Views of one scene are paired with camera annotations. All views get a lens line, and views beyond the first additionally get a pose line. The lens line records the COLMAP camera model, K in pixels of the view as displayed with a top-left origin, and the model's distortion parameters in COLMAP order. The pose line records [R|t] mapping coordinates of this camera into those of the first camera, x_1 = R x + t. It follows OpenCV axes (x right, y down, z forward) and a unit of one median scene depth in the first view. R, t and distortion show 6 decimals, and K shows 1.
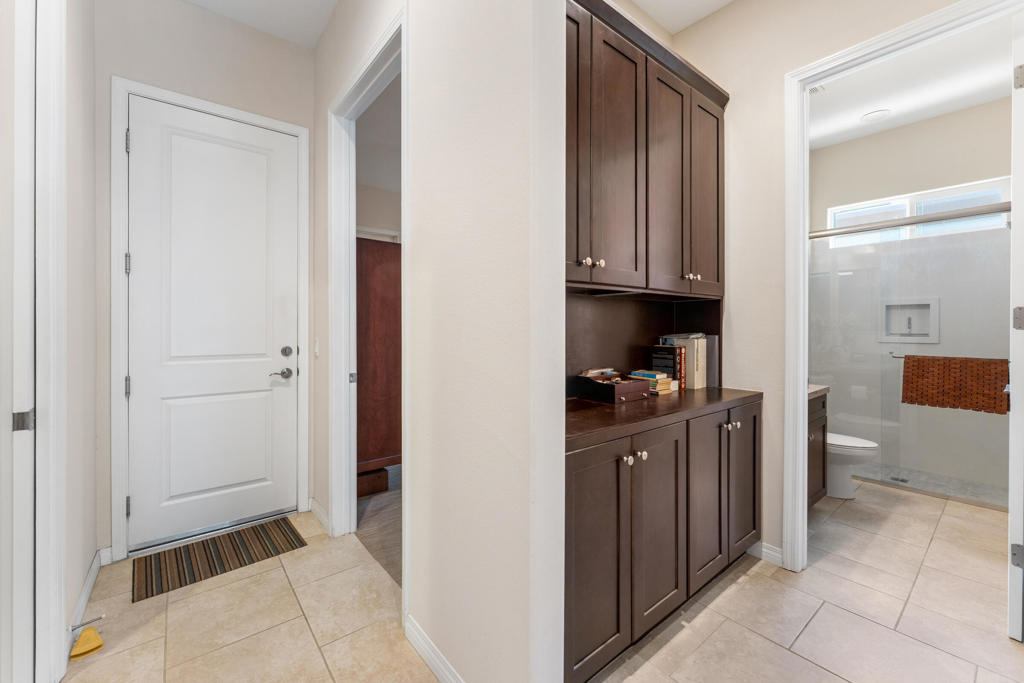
lens RADIAL K [[419.0, 0, 514.8], [0, 419.0, 333.3], [0, 0, 1]] dist [-0.000189, -0.000370]
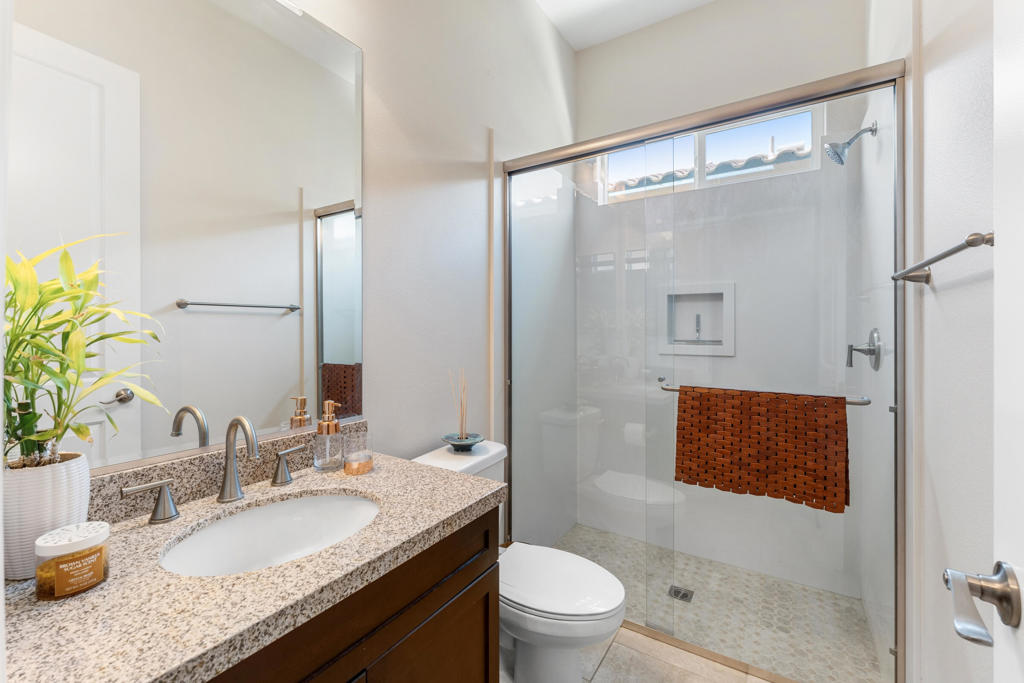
lens RADIAL K [[440.4, 0, 511.2], [0, 440.4, 337.3], [0, 0, 1]] dist [-0.005444, -0.000163]
pose [[0.951497, -0.008272, 0.307547, 0.578835], [0.007497, 0.999965, 0.003703, -0.009947], [-0.307567, -0.001217, 0.951526, 0.561534]]
